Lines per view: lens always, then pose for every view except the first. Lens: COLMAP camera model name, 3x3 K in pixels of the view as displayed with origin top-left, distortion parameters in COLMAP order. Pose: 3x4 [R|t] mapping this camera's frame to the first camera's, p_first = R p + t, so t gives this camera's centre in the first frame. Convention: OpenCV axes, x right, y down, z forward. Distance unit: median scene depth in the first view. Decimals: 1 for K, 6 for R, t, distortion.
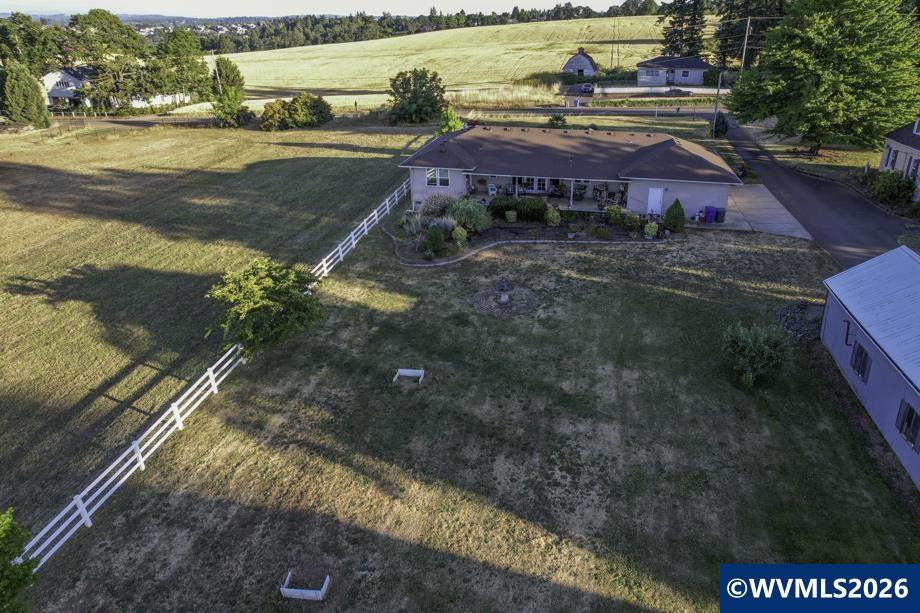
lens RADIAL K [[598.4, 0, 501.3], [0, 598.4, 254.0], [0, 0, 1]] dist [-0.068044, 0.077258]
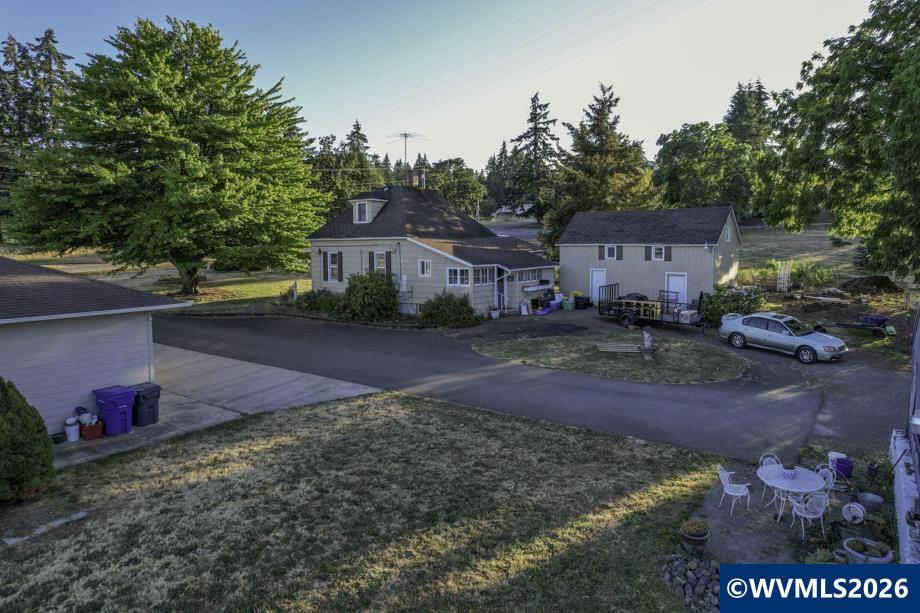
lens RADIAL K [[598.4, 0, 464.1], [0, 598.4, 284.3], [0, 0, 1]] dist [-0.068044, 0.077258]
pose [[0.443064, -0.073232, 0.893494, 0.136704], [0.345493, 0.933620, -0.094802, -0.030883], [-0.827242, 0.350700, 0.438955, 0.625798]]
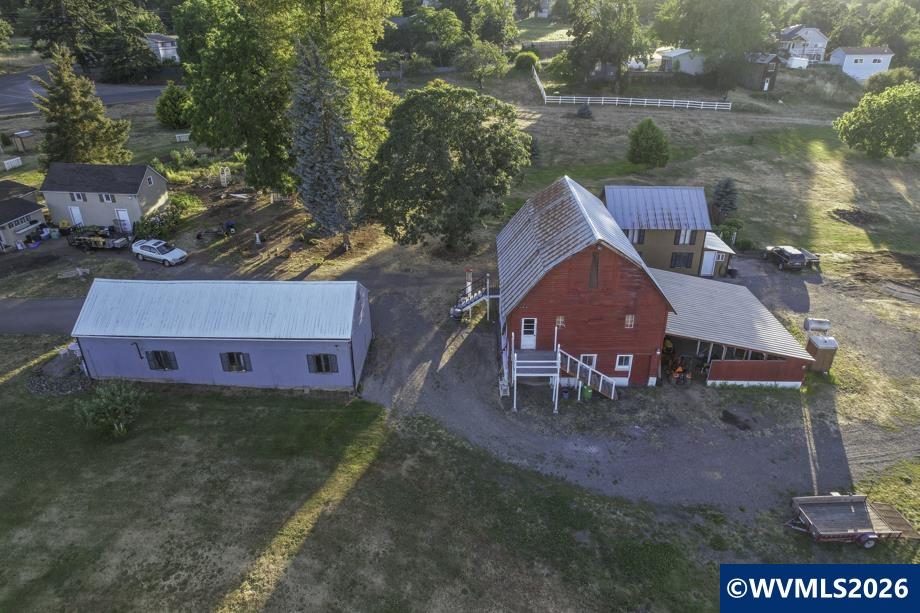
lens RADIAL K [[598.4, 0, 464.3], [0, 598.4, 309.6], [0, 0, 1]] dist [-0.068044, 0.077258]
pose [[-0.120704, -0.449729, 0.884972, -0.311882], [0.368582, 0.807457, 0.460609, -0.141518], [-0.921726, 0.381782, 0.068299, 0.126998]]
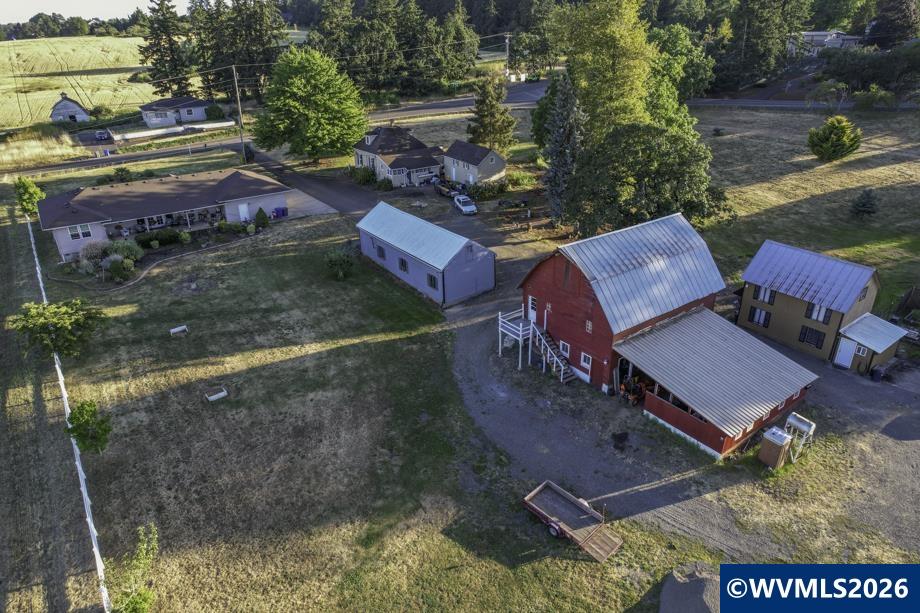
lens RADIAL K [[598.4, 0, 464.2], [0, 598.4, 306.1], [0, 0, 1]] dist [-0.068044, 0.077258]
pose [[0.711615, -0.314008, 0.628492, -0.372208], [0.274282, 0.947742, 0.162954, 0.047750], [-0.646817, 0.056423, 0.760555, -0.526381]]
